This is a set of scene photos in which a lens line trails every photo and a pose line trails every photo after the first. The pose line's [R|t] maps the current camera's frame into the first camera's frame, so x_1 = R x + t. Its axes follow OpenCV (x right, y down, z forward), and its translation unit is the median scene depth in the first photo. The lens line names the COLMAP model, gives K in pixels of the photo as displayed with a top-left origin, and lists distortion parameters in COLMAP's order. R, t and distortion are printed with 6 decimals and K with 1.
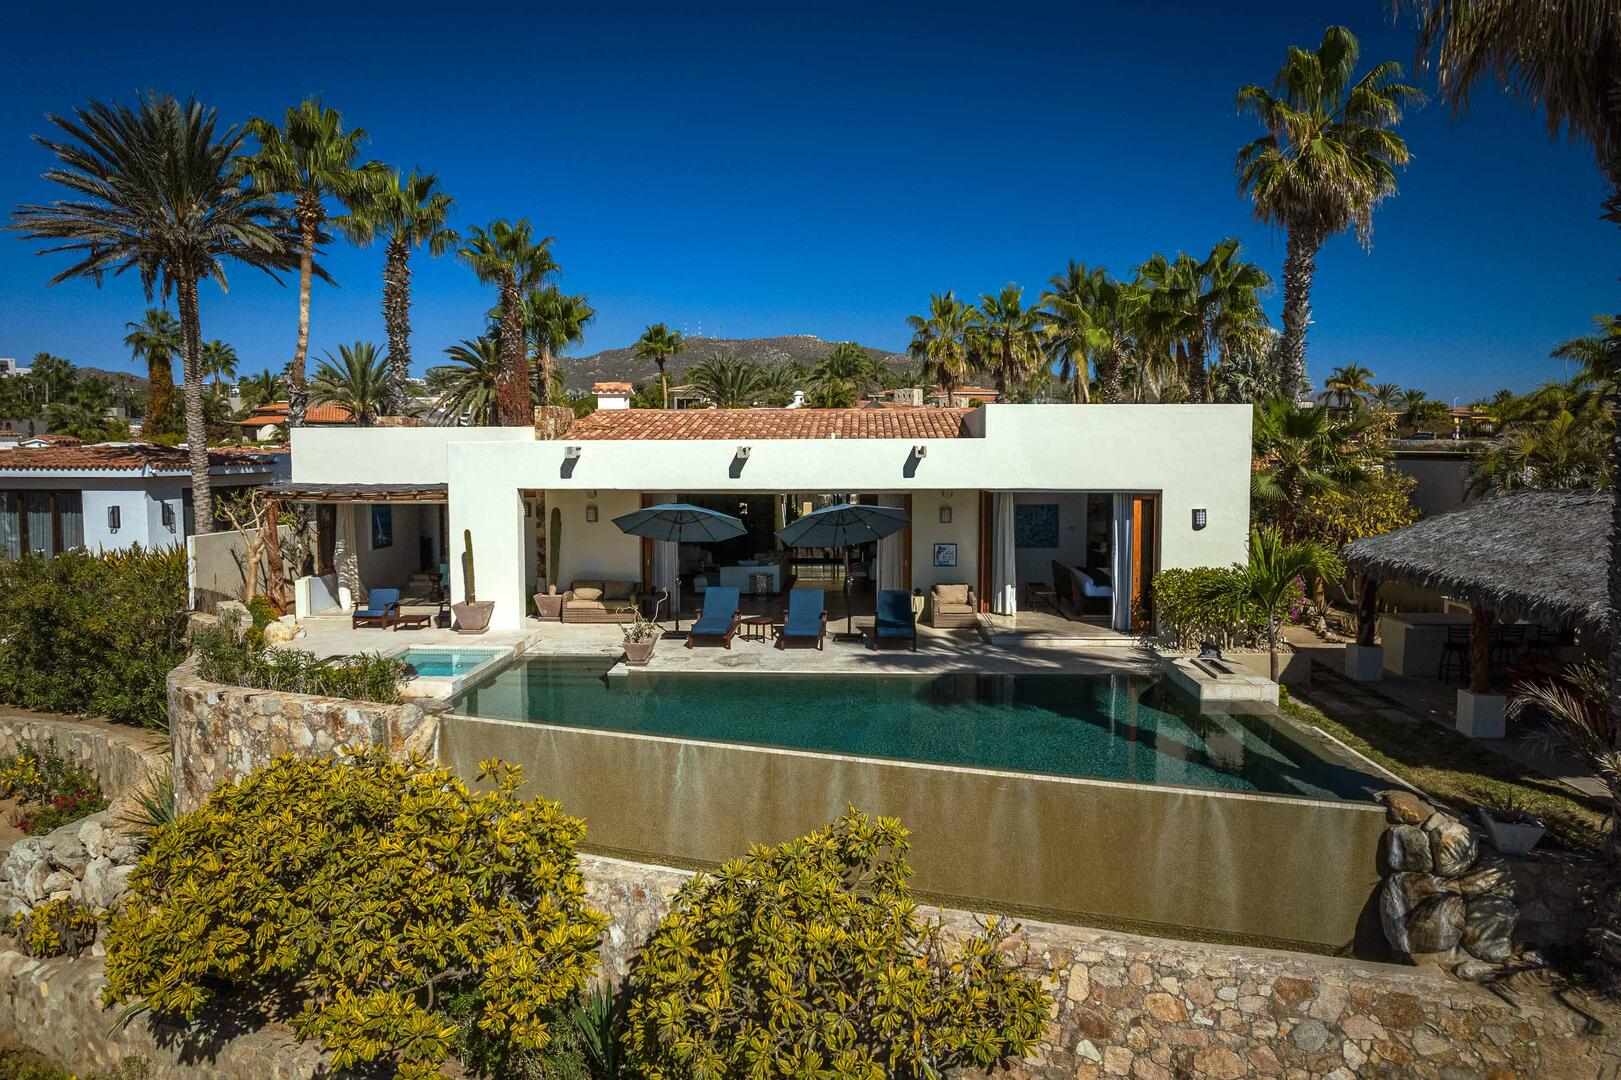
lens RADIAL K [[1138.3, 0, 810.0], [0, 1138.3, 503.8], [0, 0, 1]] dist [-0.100690, 0.101999]
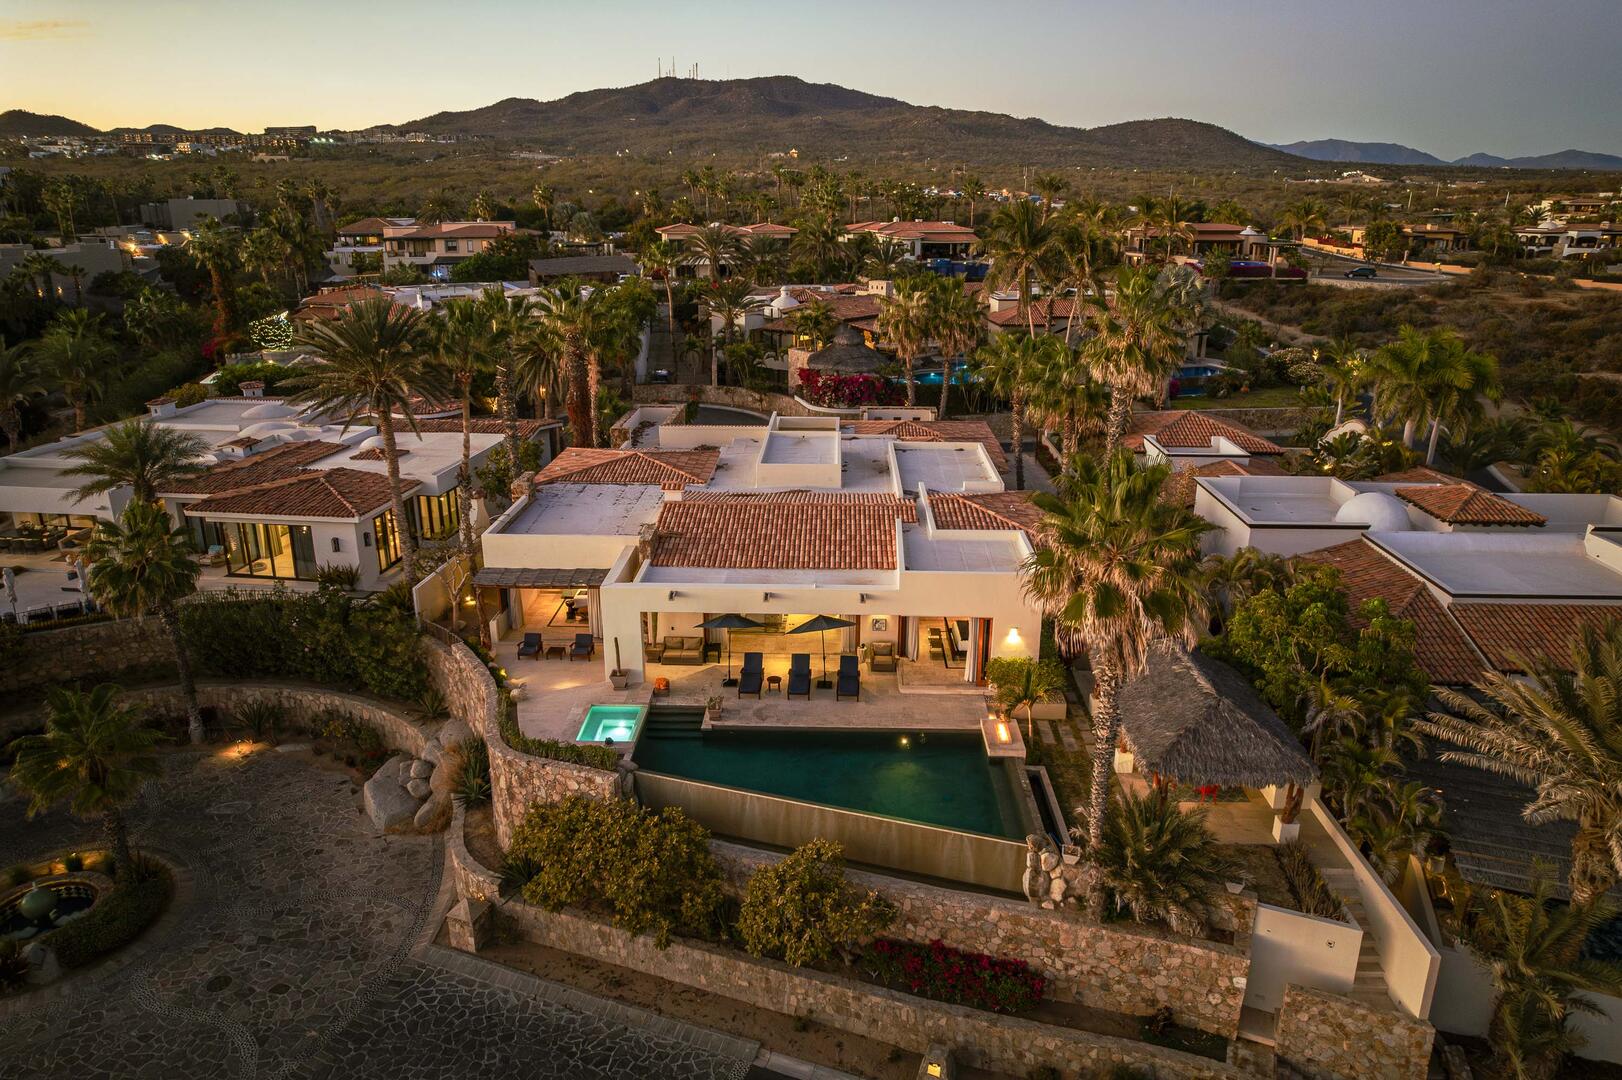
lens RADIAL K [[1128.6, 0, 808.7], [0, 1128.6, 557.3], [0, 0, 1]] dist [-0.089256, 0.083311]
pose [[0.999867, -0.000653, 0.016291, -0.027287], [-0.003611, 0.965519, 0.260309, -0.799546], [-0.015899, -0.260333, 0.965388, -1.016140]]
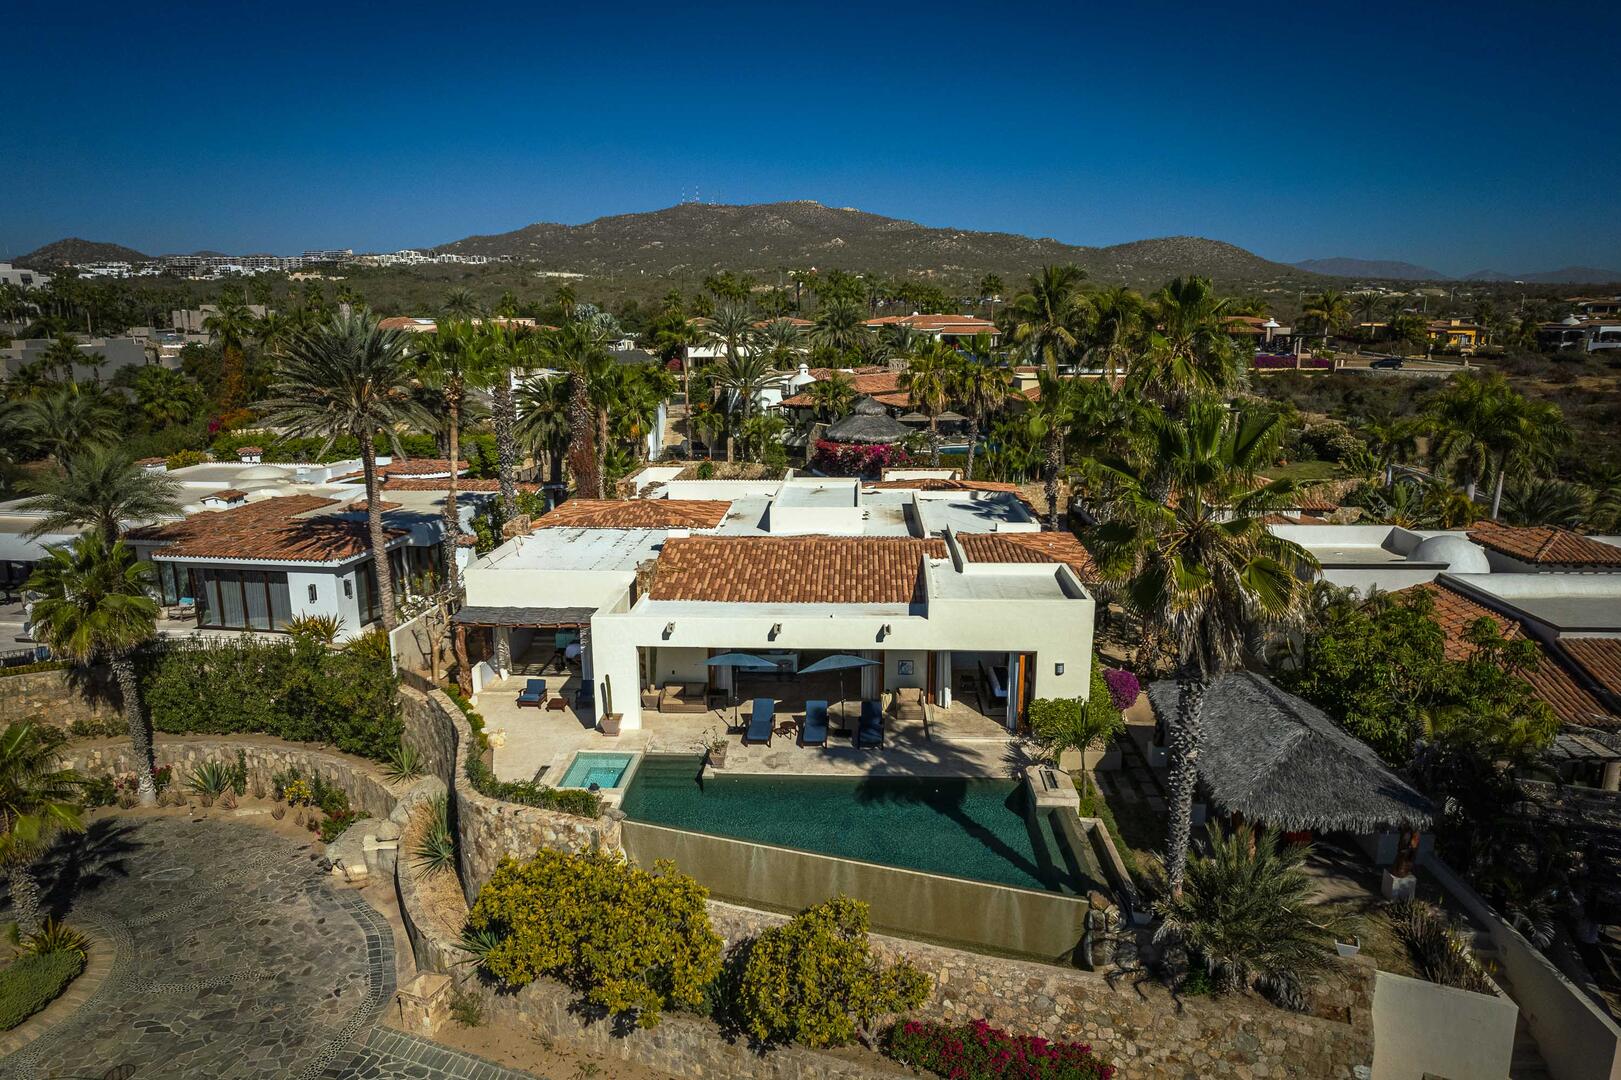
lens RADIAL K [[1127.9, 0, 808.2], [0, 1127.9, 557.3], [0, 0, 1]] dist [-0.089256, 0.083311]
pose [[0.999998, -0.000718, -0.002110, -0.016339], [0.001050, 0.986766, 0.162150, -0.557690], [0.001966, -0.162152, 0.986764, -0.776528]]
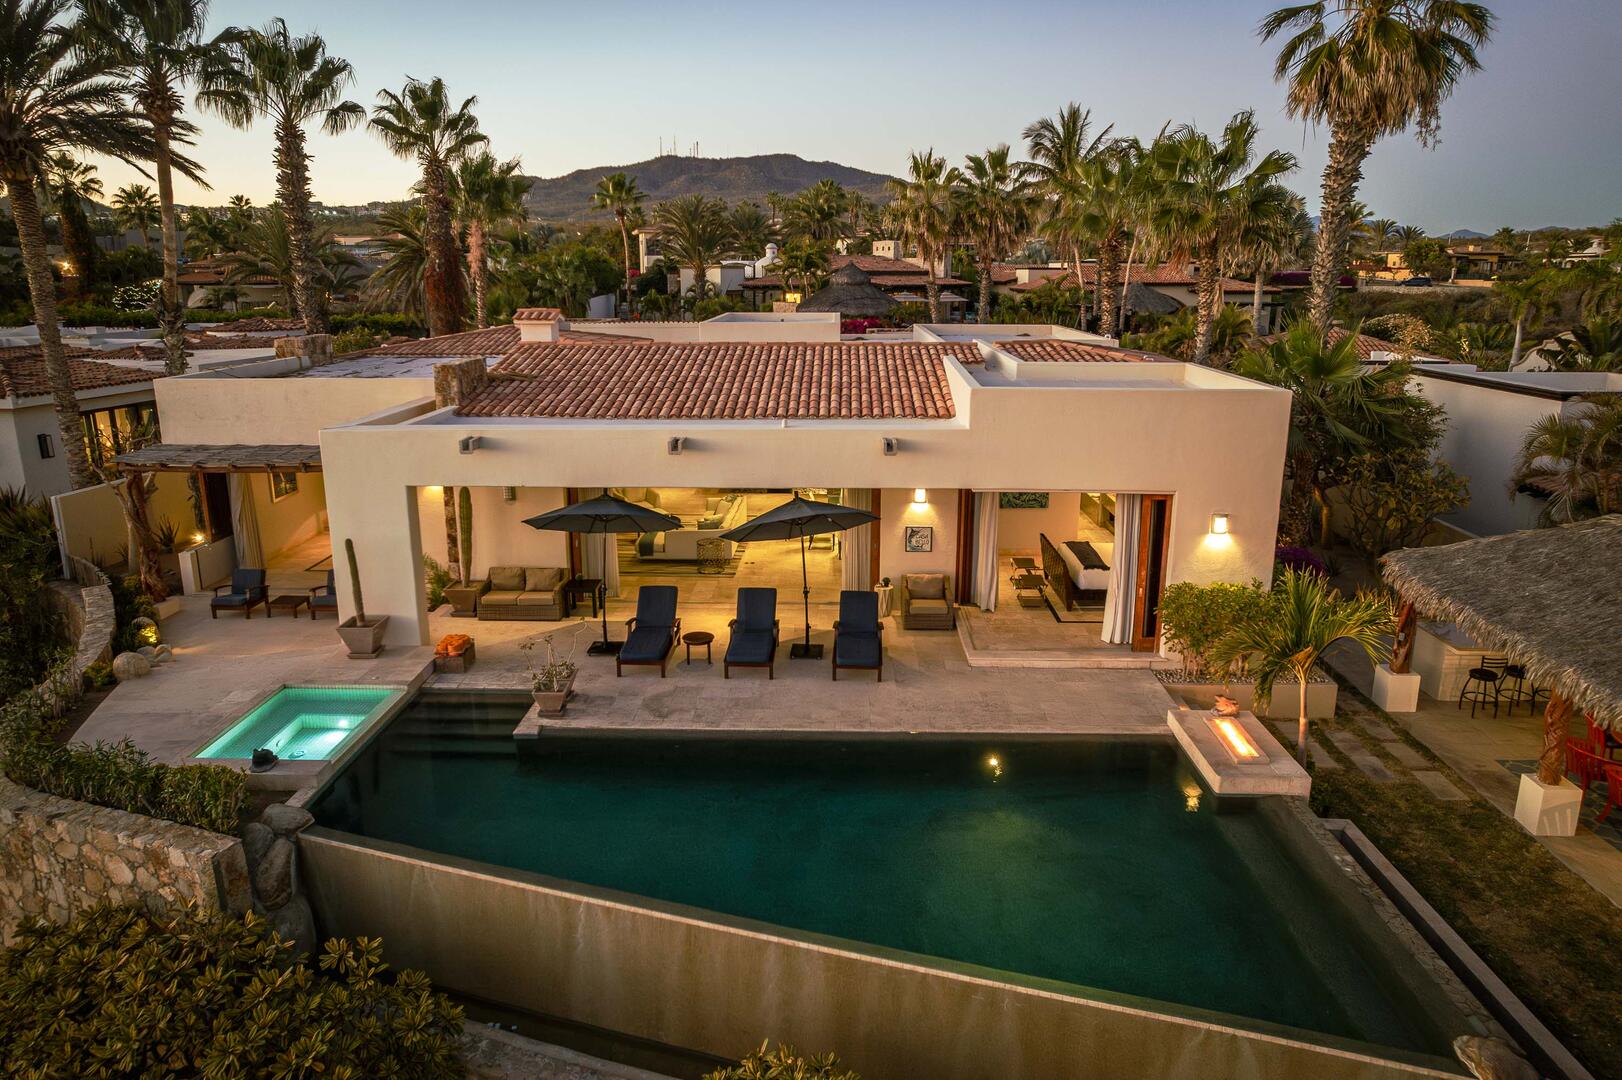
lens RADIAL K [[1132.0, 0, 811.0], [0, 1132.0, 540.0], [0, 0, 1]] dist [-0.095166, 0.098807]
pose [[0.999825, -0.002180, 0.018580, 0.033685], [-0.001262, 0.983057, 0.183294, -0.177900], [-0.018665, -0.183285, 0.982883, 0.244668]]
